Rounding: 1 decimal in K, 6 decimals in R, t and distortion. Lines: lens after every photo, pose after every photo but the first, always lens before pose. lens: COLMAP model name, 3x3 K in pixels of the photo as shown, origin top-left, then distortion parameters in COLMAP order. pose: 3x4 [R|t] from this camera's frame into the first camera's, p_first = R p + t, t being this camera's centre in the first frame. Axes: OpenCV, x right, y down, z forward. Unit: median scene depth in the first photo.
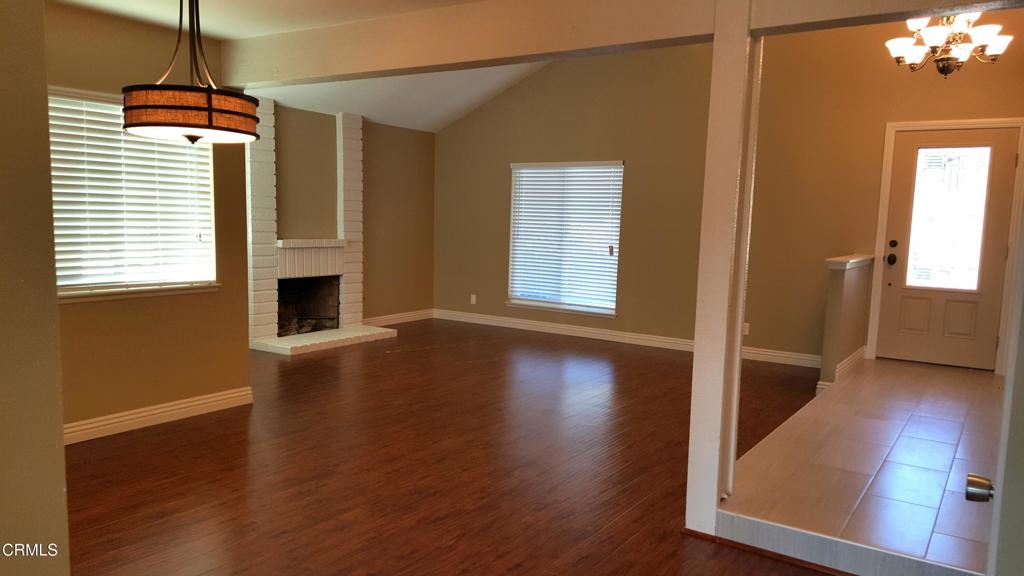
lens RADIAL K [[751.8, 0, 496.3], [0, 751.8, 307.3], [0, 0, 1]] dist [0.005440, -0.023862]
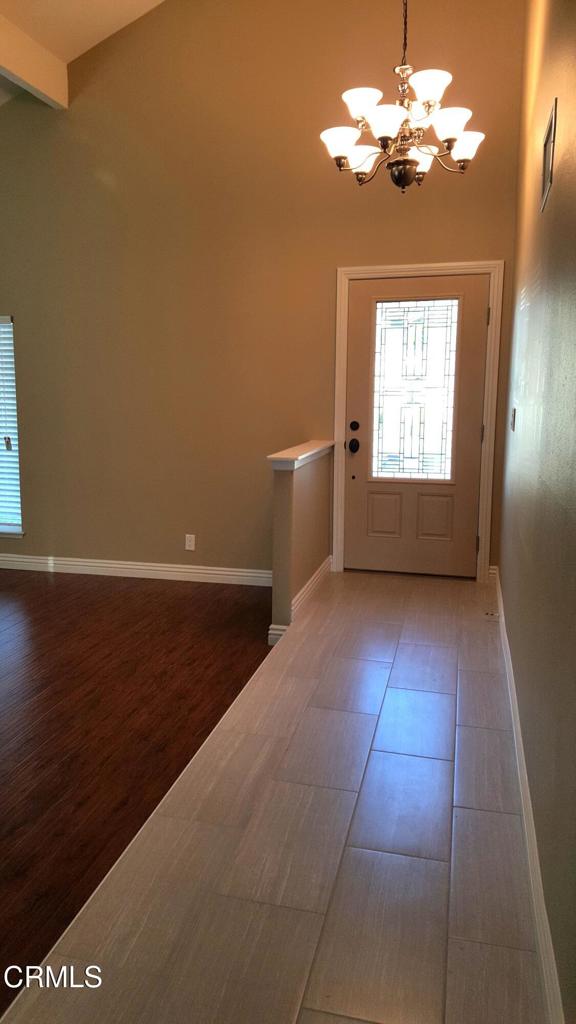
lens RADIAL K [[751.8, 0, 285.6], [0, 751.8, 511.9], [0, 0, 1]] dist [0.005440, -0.023862]
pose [[0.929304, -0.083355, 0.359786, 0.176225], [0.065132, 0.995917, 0.062502, -0.049276], [-0.363527, -0.034649, 0.930939, 0.301255]]
